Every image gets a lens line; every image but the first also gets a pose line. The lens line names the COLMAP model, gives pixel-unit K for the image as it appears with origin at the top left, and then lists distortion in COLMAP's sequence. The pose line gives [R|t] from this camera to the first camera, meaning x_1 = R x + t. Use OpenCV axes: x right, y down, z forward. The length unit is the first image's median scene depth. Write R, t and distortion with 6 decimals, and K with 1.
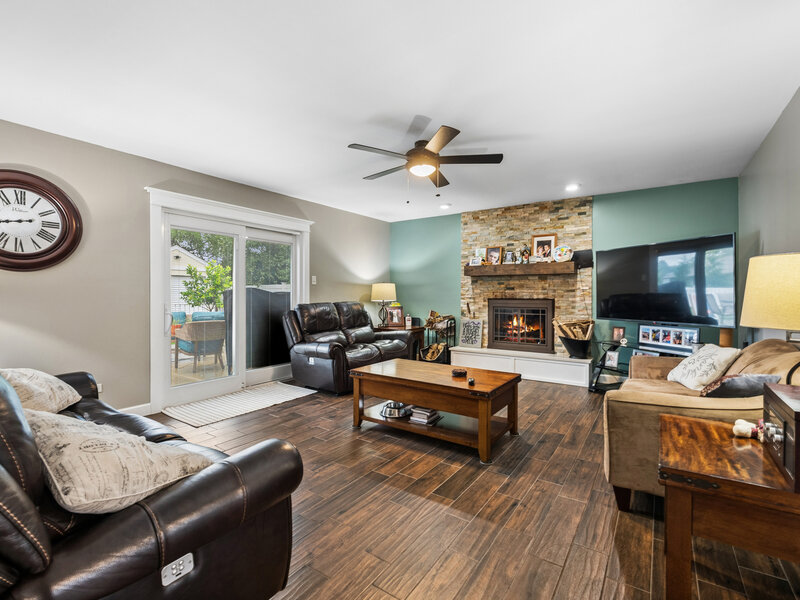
lens RADIAL K [[382.4, 0, 396.3], [0, 382.4, 297.7], [0, 0, 1]] dist [-0.000999, -0.001344]
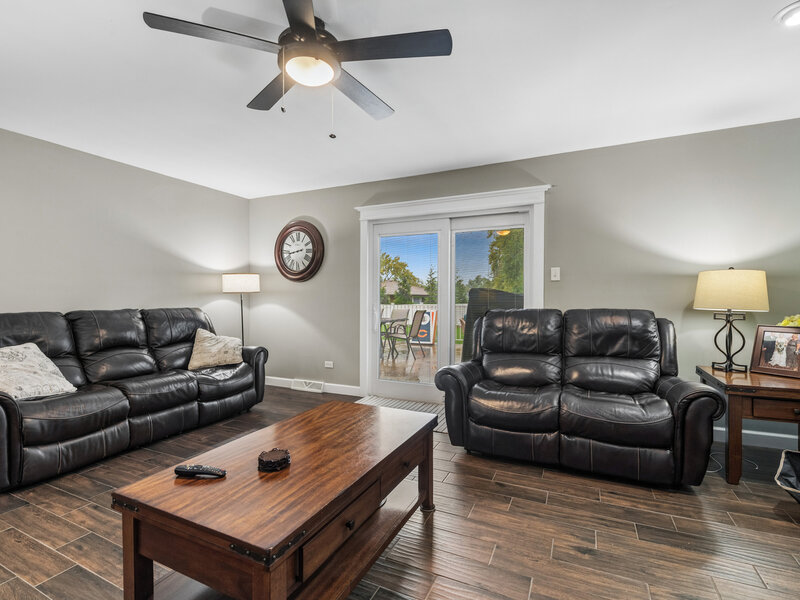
lens RADIAL K [[382.4, 0, 400.1], [0, 382.4, 299.4], [0, 0, 1]] dist [-0.000999, -0.001344]
pose [[0.162599, 0.005127, -0.986679, 0.683848], [-0.008322, 0.999958, 0.003824, -0.003239], [0.986657, 0.007589, 0.162635, 1.121264]]
